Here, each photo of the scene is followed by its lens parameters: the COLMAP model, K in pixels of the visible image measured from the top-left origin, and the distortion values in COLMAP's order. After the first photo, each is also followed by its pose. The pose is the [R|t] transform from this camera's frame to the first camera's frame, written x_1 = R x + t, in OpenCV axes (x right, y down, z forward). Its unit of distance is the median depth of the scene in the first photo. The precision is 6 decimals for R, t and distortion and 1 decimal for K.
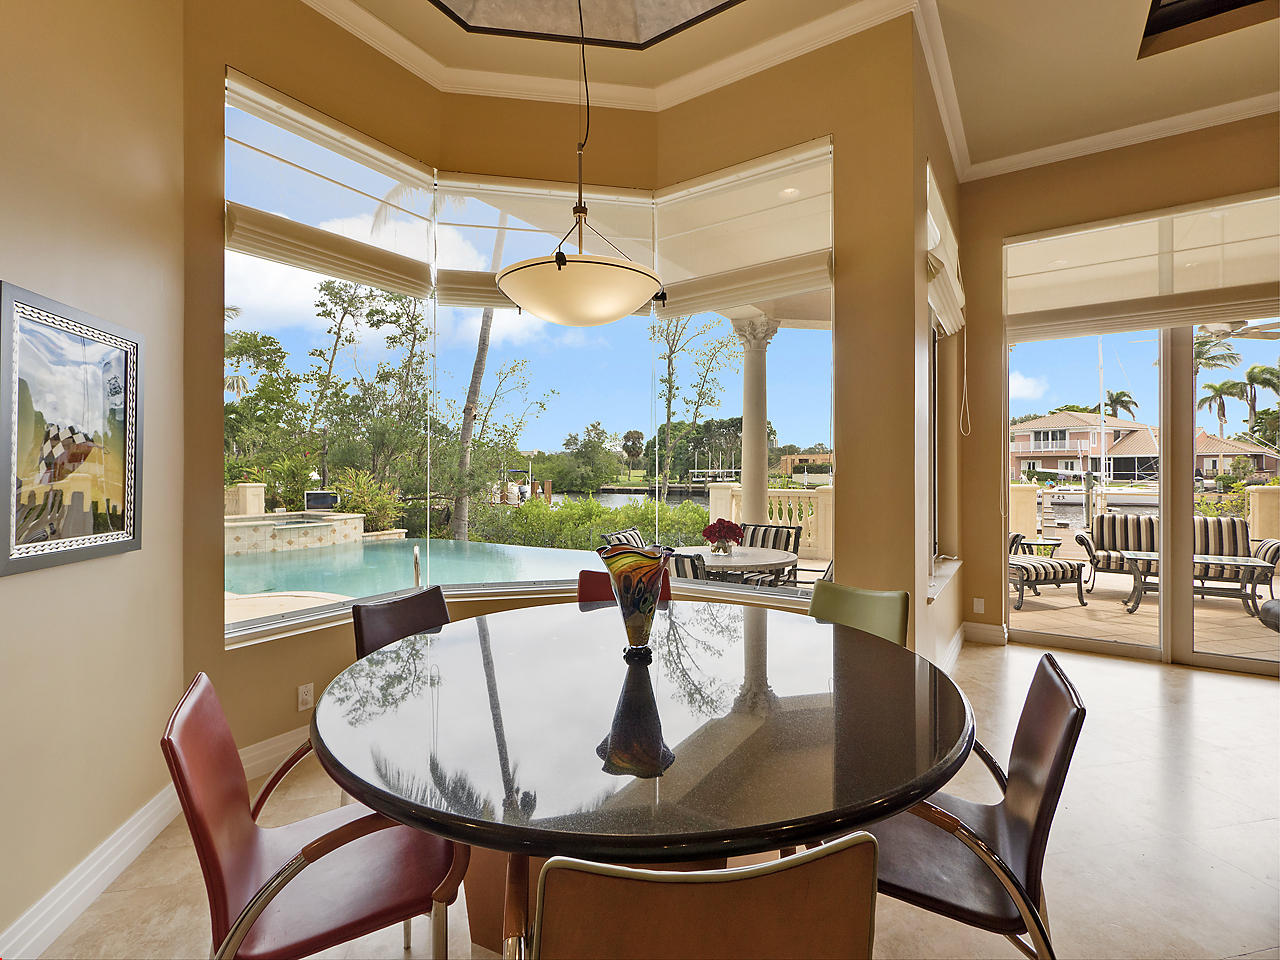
lens RADIAL K [[605.7, 0, 631.1], [0, 605.7, 464.2], [0, 0, 1]] dist [0.001123, 0.000838]
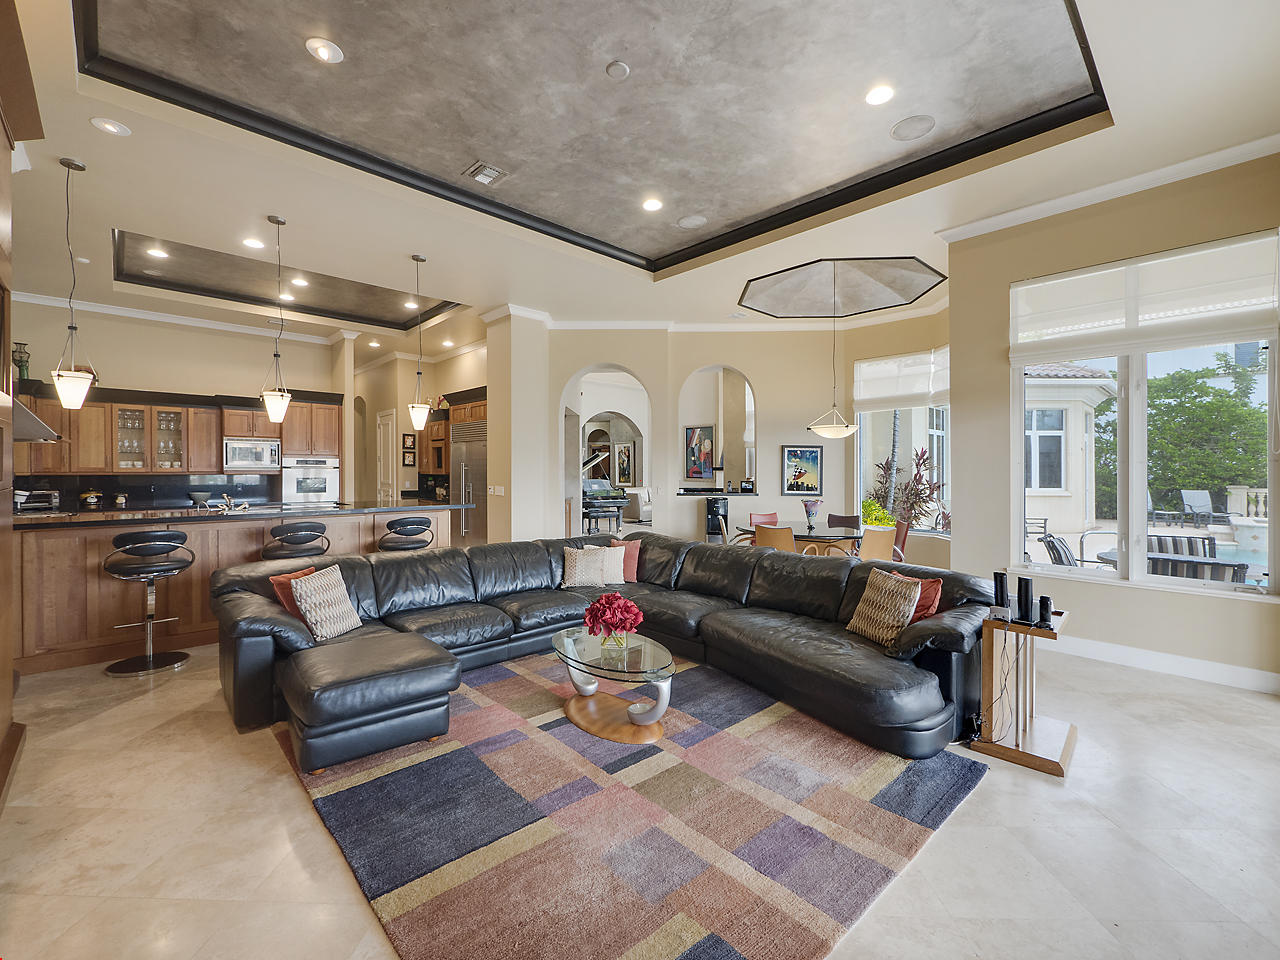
lens RADIAL K [[545.2, 0, 645.8], [0, 545.2, 466.4], [0, 0, 1]] dist [-0.008538, 0.000580]
pose [[-0.202097, -0.003183, -0.979360, 0.291374], [0.006075, 0.999971, -0.004504, -0.005569], [0.979347, -0.006859, -0.202072, 0.052897]]
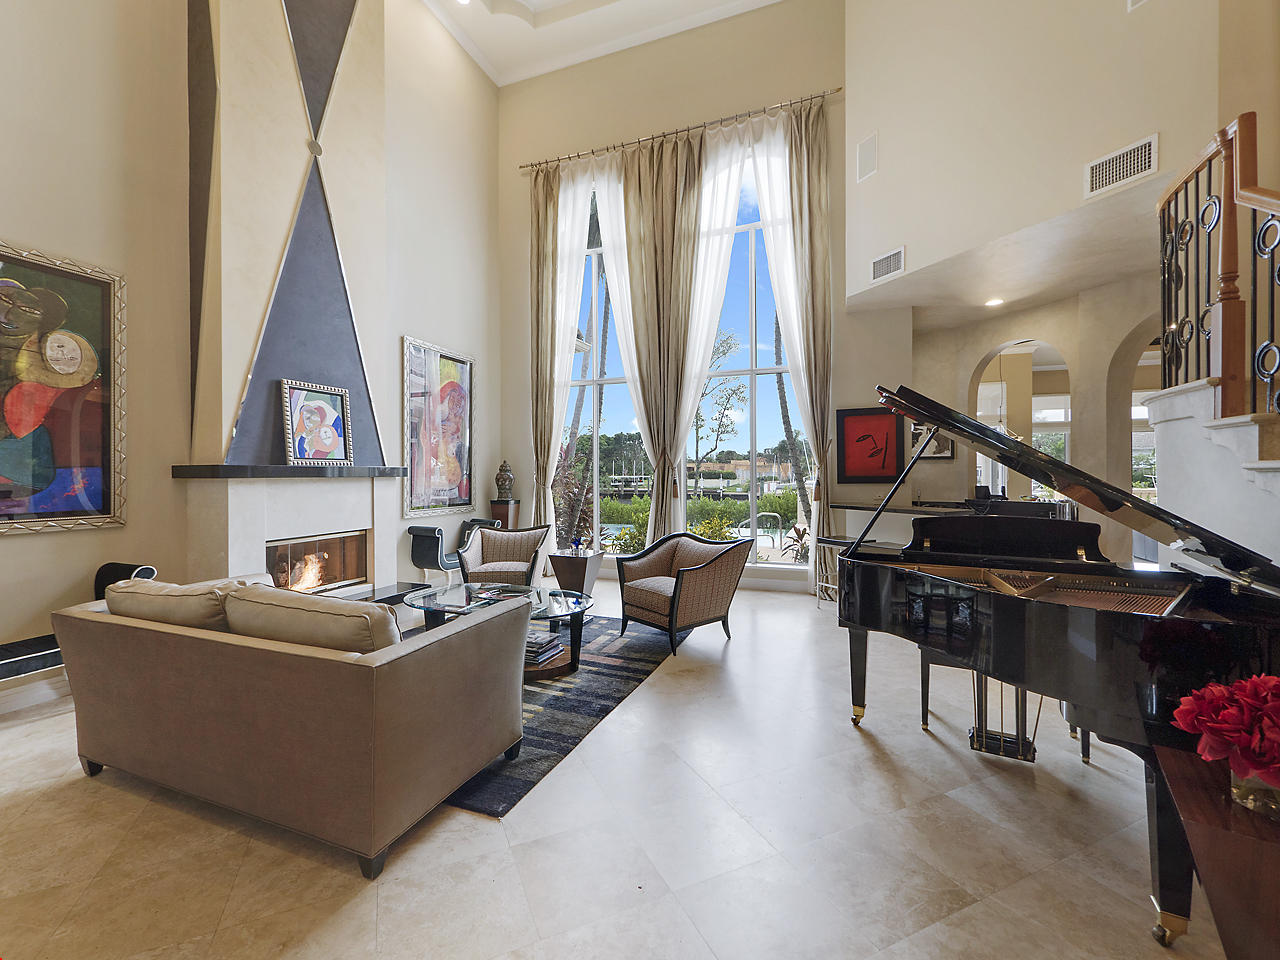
lens RADIAL K [[545.2, 0, 638.1], [0, 545.2, 475.1], [0, 0, 1]] dist [-0.008538, 0.000580]
pose [[0.973717, 0.001993, 0.227754, -0.334408], [-0.003938, 0.999960, 0.008084, -0.004676], [-0.227728, -0.008768, 0.973685, -0.210898]]
